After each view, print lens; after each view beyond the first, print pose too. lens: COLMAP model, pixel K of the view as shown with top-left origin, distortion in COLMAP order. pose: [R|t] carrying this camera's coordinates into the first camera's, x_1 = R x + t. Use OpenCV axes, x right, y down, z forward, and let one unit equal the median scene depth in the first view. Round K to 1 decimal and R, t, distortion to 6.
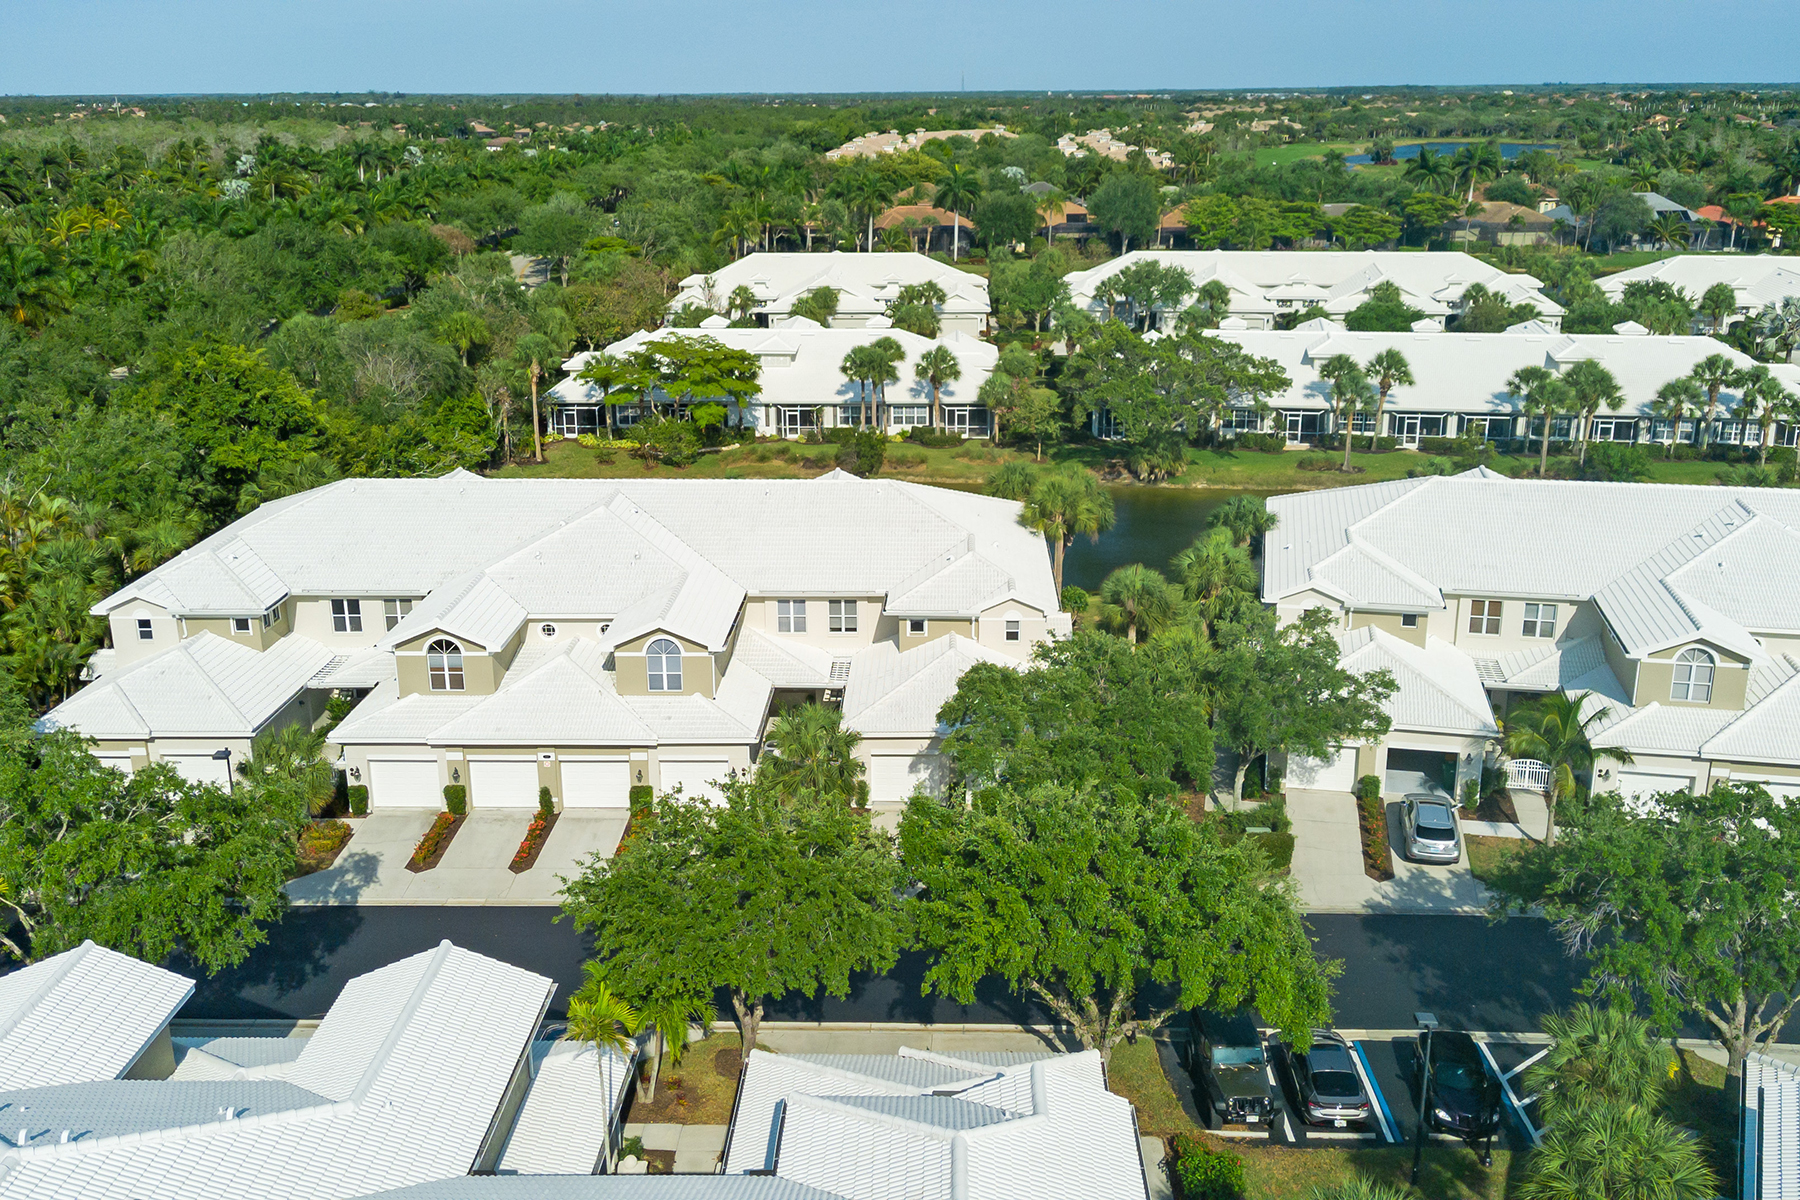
lens RADIAL K [[1635.6, 0, 910.6], [0, 1635.6, 601.4], [0, 0, 1]] dist [0.048690, 0.000000]
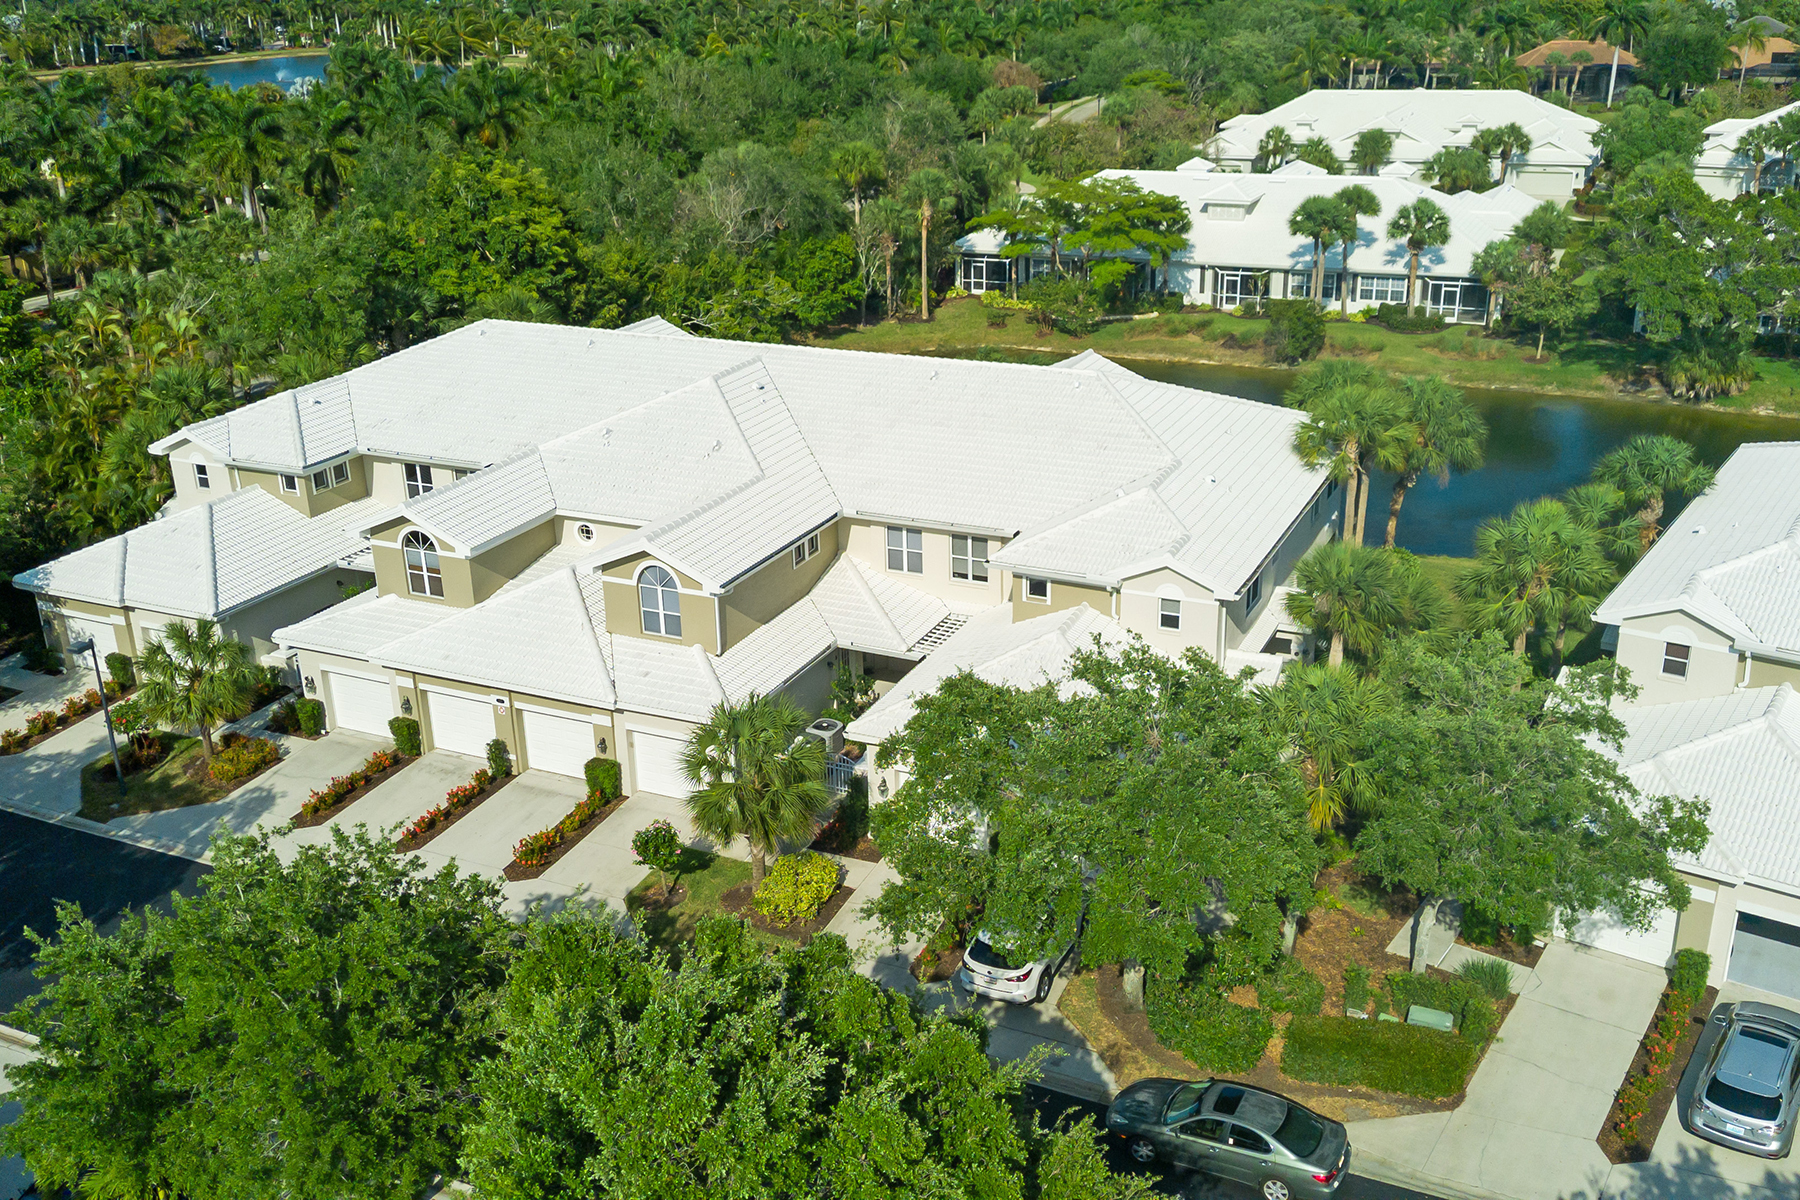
lens RADIAL K [[1635.6, 0, 911.2], [0, 1635.6, 604.2], [0, 0, 1]] dist [0.048690, 0.000000]
pose [[0.915582, 0.132076, -0.379823, 0.121997], [-0.100232, 0.989668, 0.102522, -0.024275], [0.389439, -0.055796, 0.919360, 0.193718]]
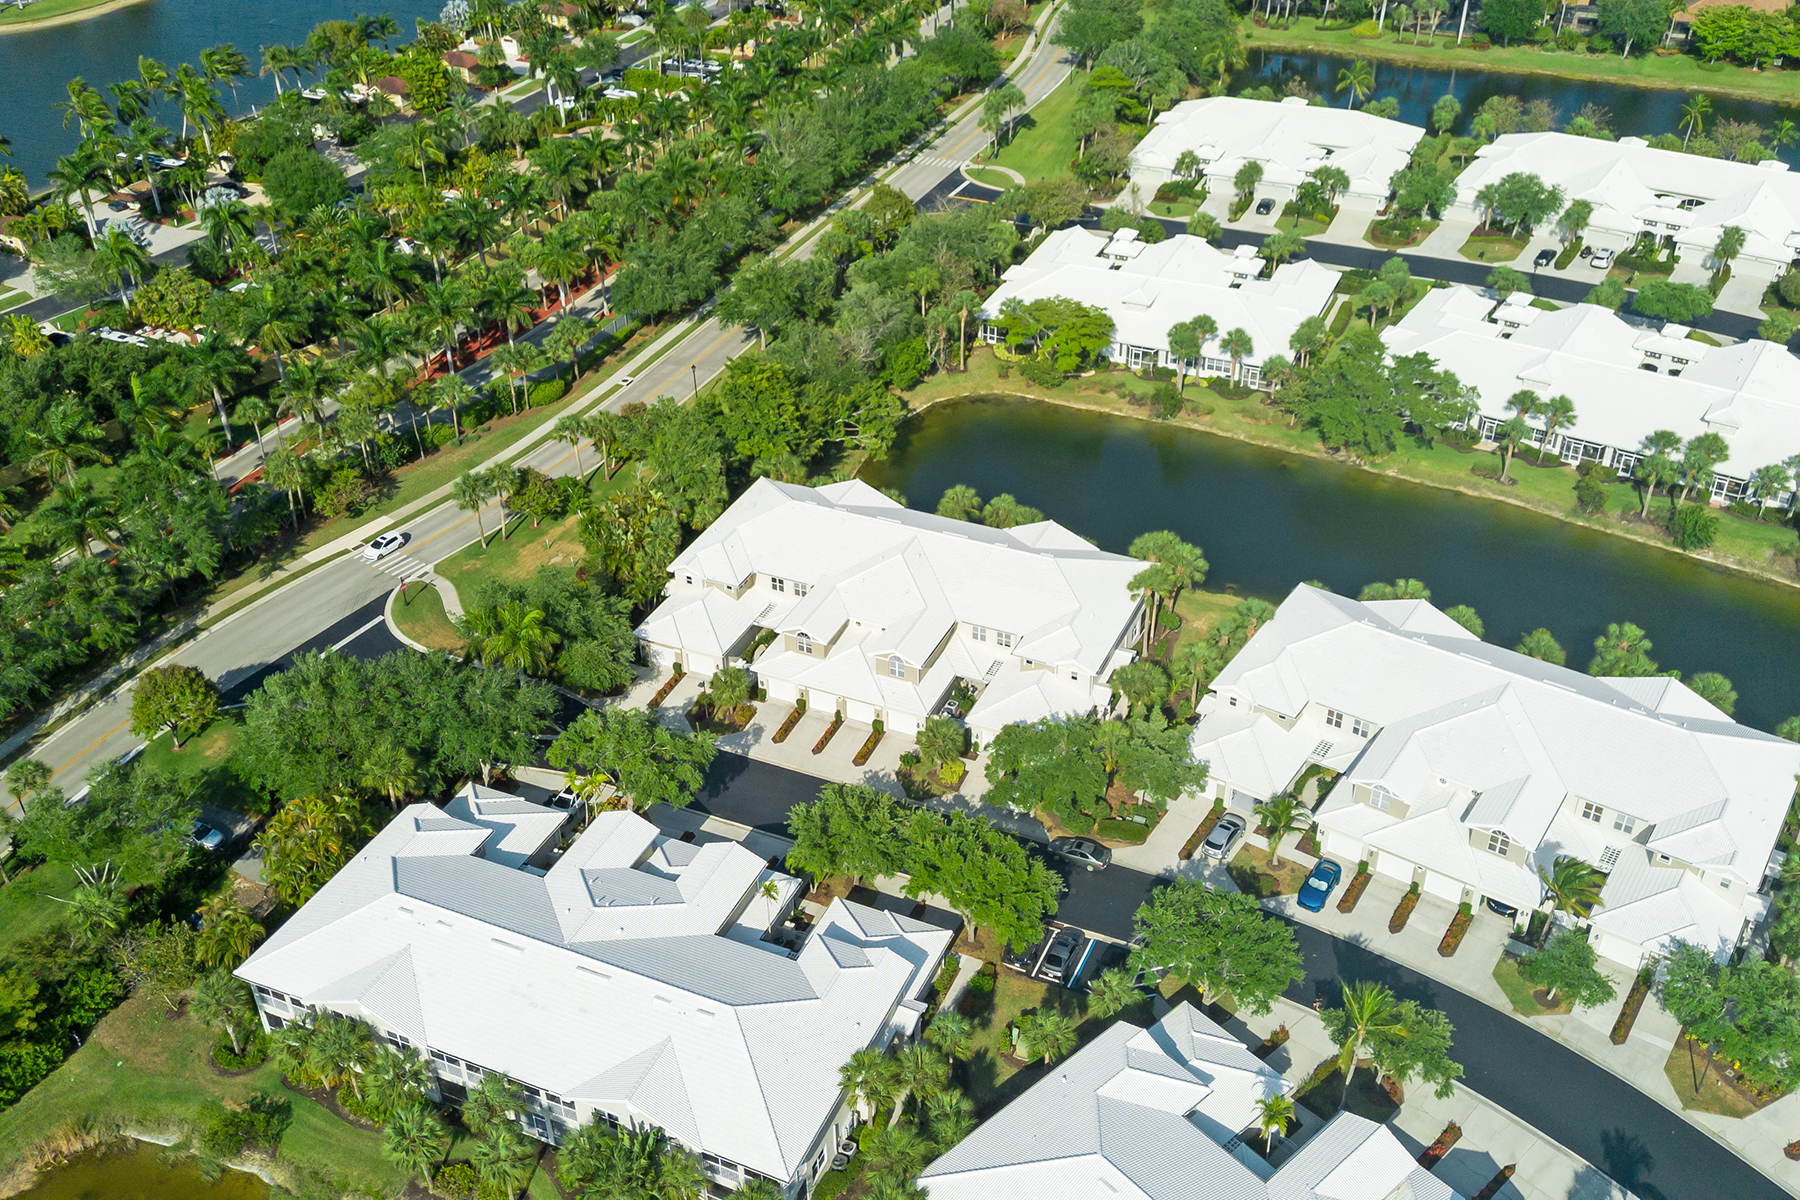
lens RADIAL K [[1635.6, 0, 897.6], [0, 1635.6, 596.8], [0, 0, 1]] dist [0.048690, 0.000000]
pose [[0.918887, 0.212940, -0.332120, 0.278450], [-0.103505, 0.942461, 0.317890, -0.375608], [0.380701, -0.257729, 0.888055, -0.444129]]
